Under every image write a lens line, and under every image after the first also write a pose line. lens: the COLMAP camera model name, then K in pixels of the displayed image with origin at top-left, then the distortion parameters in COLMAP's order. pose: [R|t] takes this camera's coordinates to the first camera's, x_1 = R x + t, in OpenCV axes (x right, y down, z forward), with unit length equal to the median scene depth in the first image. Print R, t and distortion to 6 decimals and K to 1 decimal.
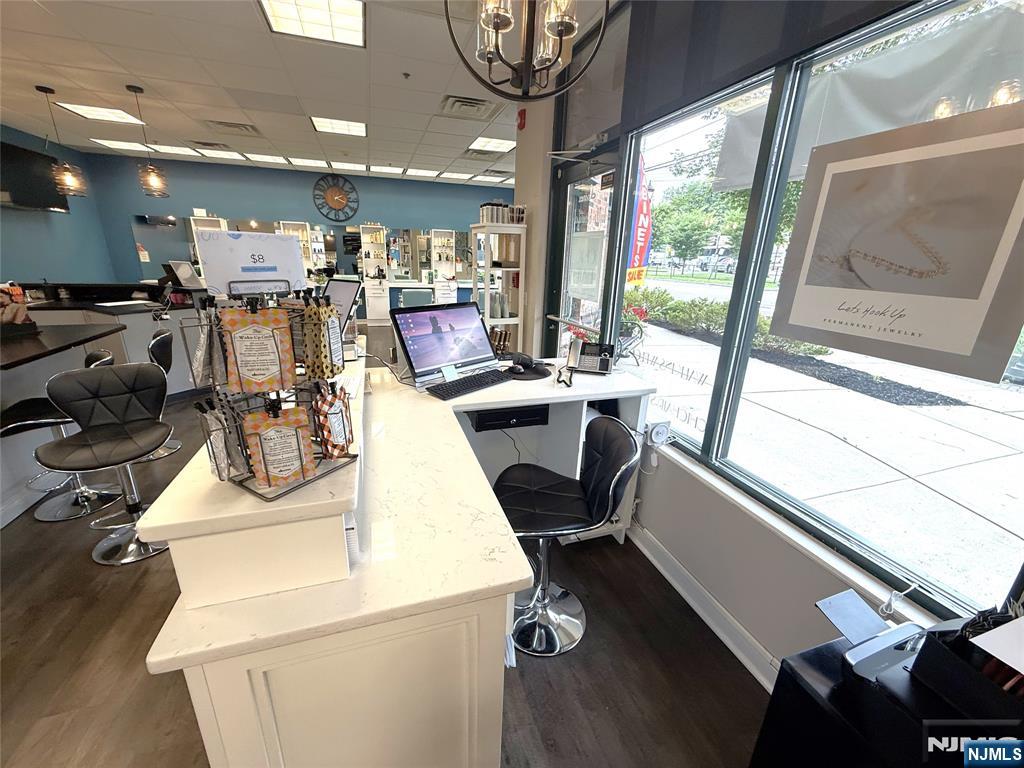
lens RADIAL K [[407.0, 0, 508.5], [0, 407.0, 384.1], [0, 0, 1]] dist [-0.000206, 0.000223]
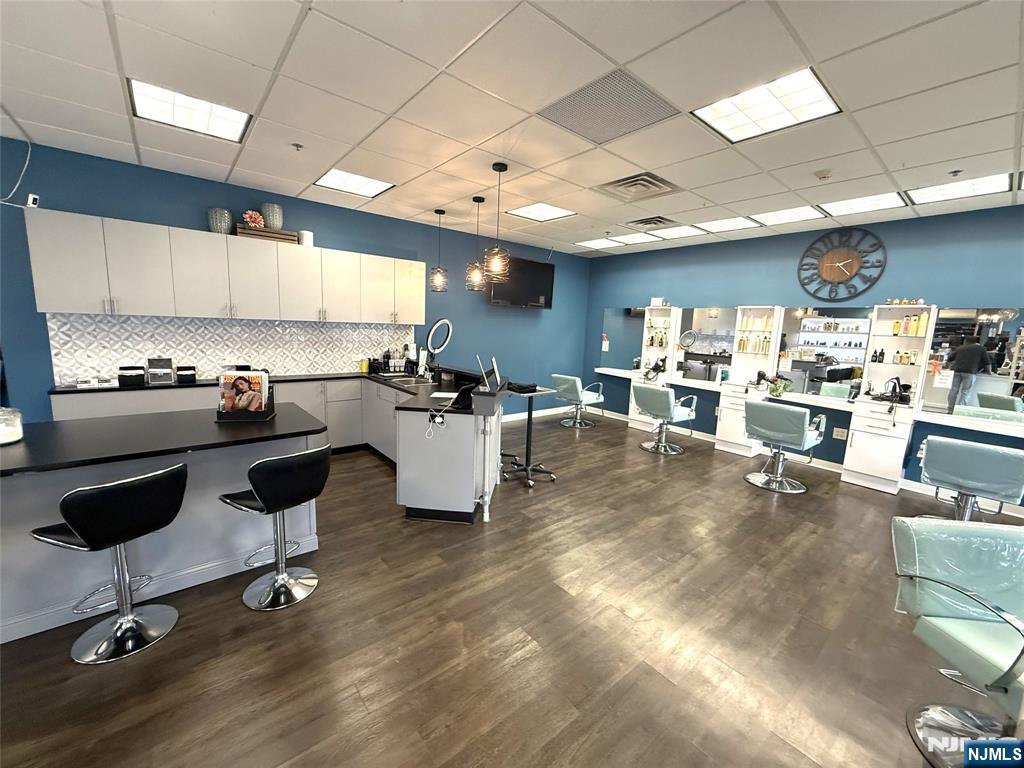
lens RADIAL K [[407.0, 0, 508.5], [0, 407.0, 384.6], [0, 0, 1]] dist [-0.000206, 0.000223]
pose [[0.362740, 0.122138, -0.923852, -0.019497], [-0.310657, 0.950515, 0.003687, -0.136655], [0.878585, 0.285663, 0.382733, 0.385888]]
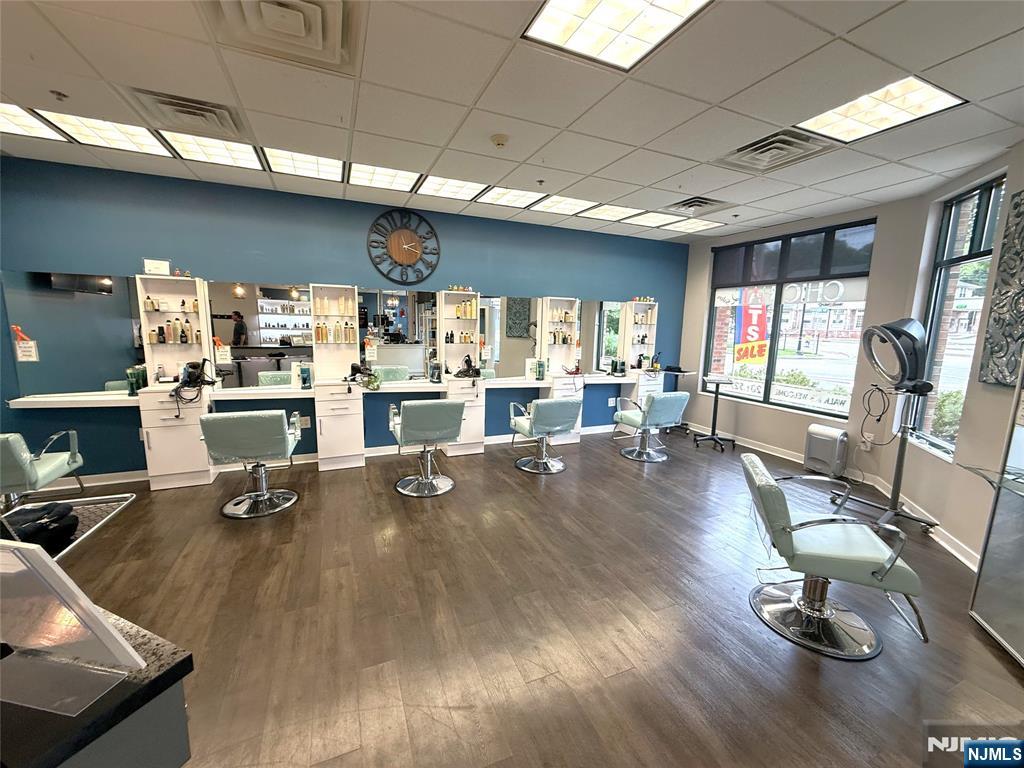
lens RADIAL K [[407.0, 0, 510.8], [0, 407.0, 385.1], [0, 0, 1]] dist [-0.000206, 0.000223]
pose [[0.995641, -0.023913, 0.090154, -0.328326], [0.037546, 0.987557, -0.152712, -0.161365], [-0.085381, 0.155431, 0.984150, 0.433389]]
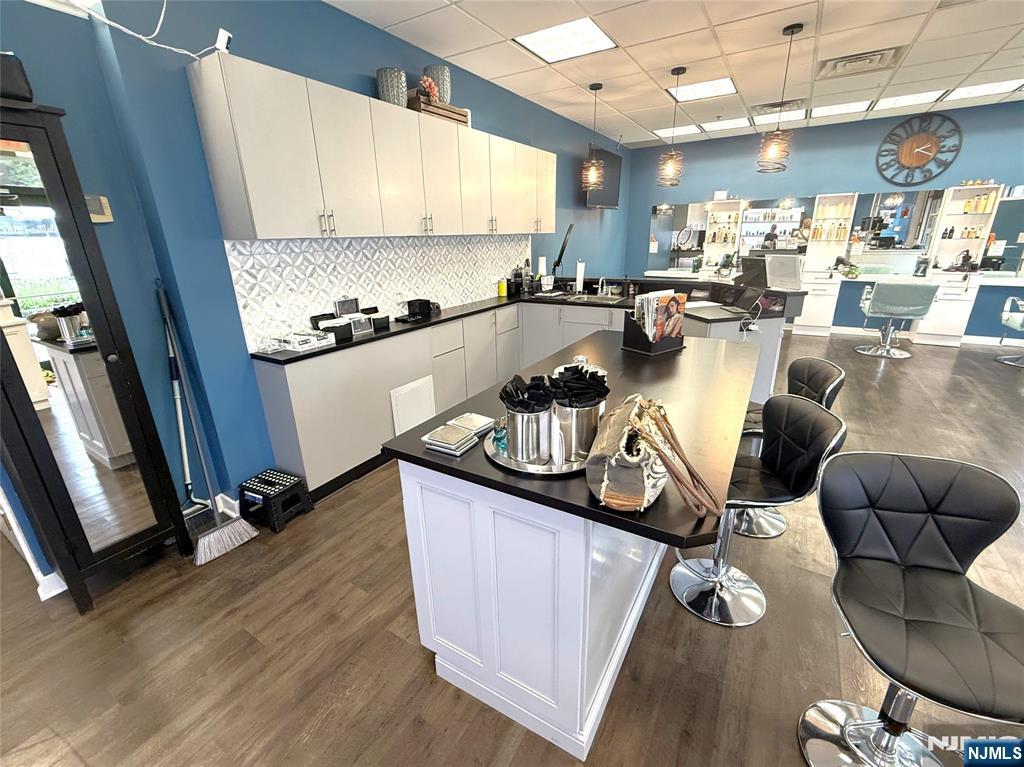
lens RADIAL K [[437.4, 0, 509.8], [0, 437.4, 383.7], [0, 0, 1]] dist [-0.001837, 0.001003]
pose [[0.641486, 0.200751, -0.740402, -0.244468], [-0.189355, 0.976724, 0.100769, -0.027412], [0.743398, 0.075557, 0.664568, 0.052381]]
